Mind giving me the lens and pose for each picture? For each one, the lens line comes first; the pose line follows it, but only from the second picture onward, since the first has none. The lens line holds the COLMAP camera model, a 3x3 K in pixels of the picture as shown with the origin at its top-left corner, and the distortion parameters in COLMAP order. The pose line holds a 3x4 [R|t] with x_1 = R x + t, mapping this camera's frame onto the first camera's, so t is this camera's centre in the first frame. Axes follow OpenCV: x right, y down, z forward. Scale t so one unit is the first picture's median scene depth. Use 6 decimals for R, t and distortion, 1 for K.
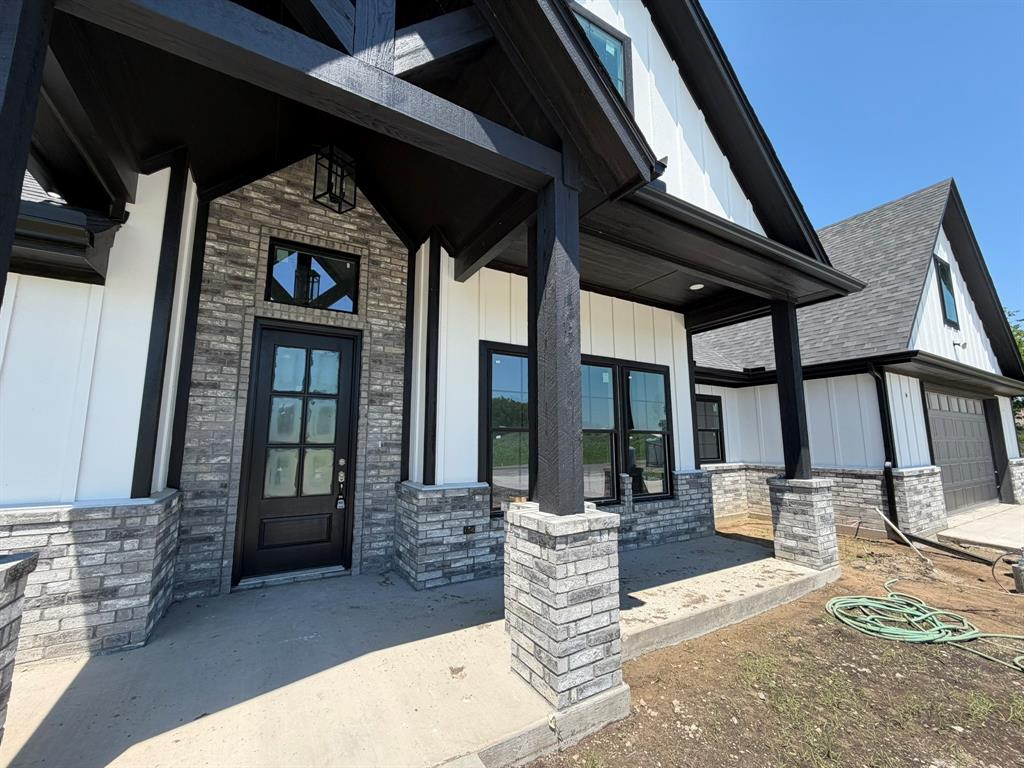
lens RADIAL K [[409.8, 0, 508.6], [0, 409.8, 381.2], [0, 0, 1]] dist [-0.000983, -0.000139]
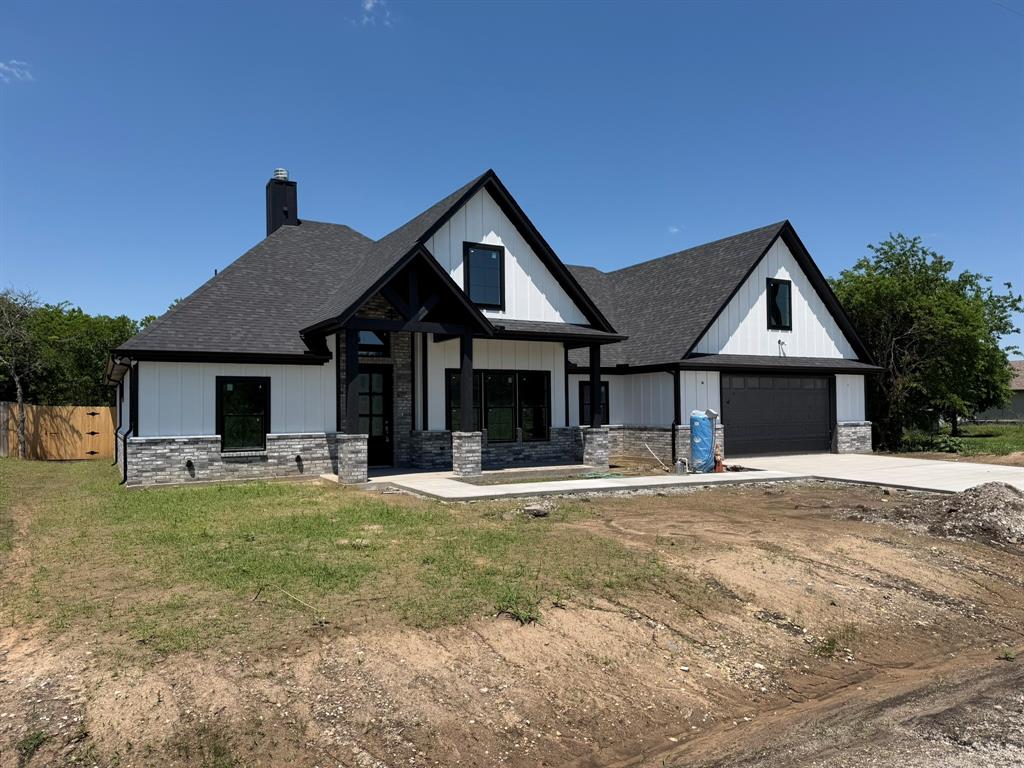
lens RADIAL K [[709.4, 0, 515.0], [0, 709.4, 385.6], [0, 0, 1]] dist [0.096699, 0.001141]
pose [[0.999936, -0.010535, -0.004184, 0.338252], [0.010932, 0.993849, 0.110206, -0.445030], [0.002997, -0.110245, 0.993900, -2.980314]]
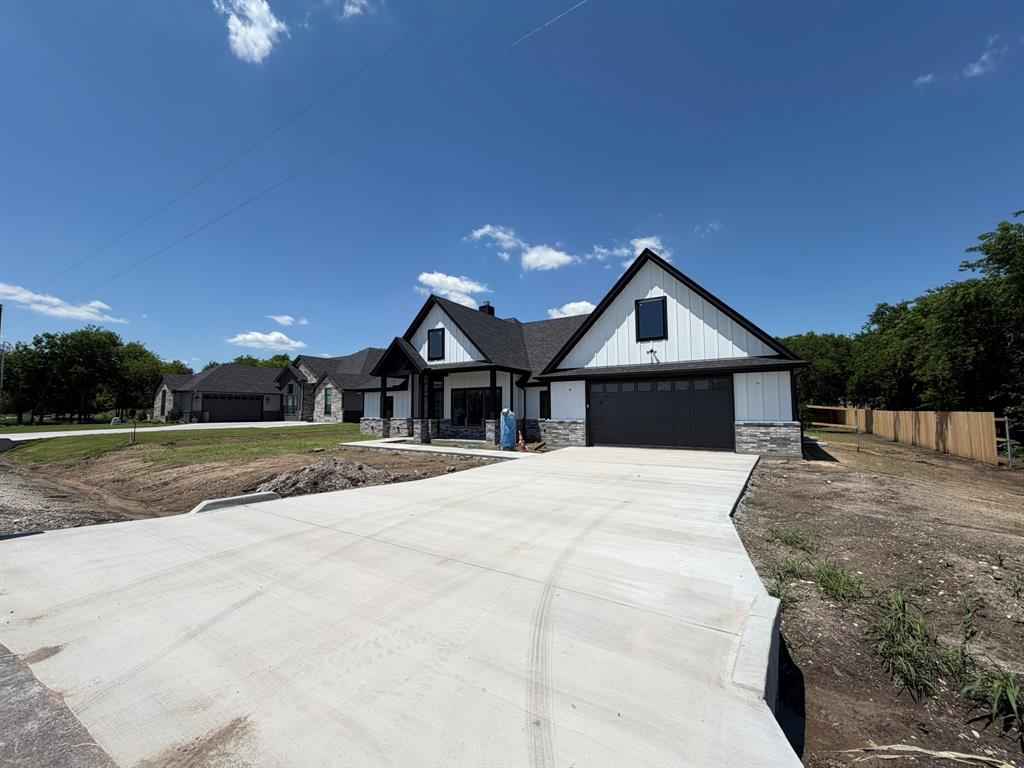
lens RADIAL K [[409.8, 0, 510.1], [0, 409.8, 383.5], [0, 0, 1]] dist [-0.000983, -0.000139]
pose [[0.466422, -0.062598, -0.882345, 4.470332], [0.132175, 0.991226, -0.000453, -0.072252], [0.874632, -0.116413, 0.470603, -0.620736]]
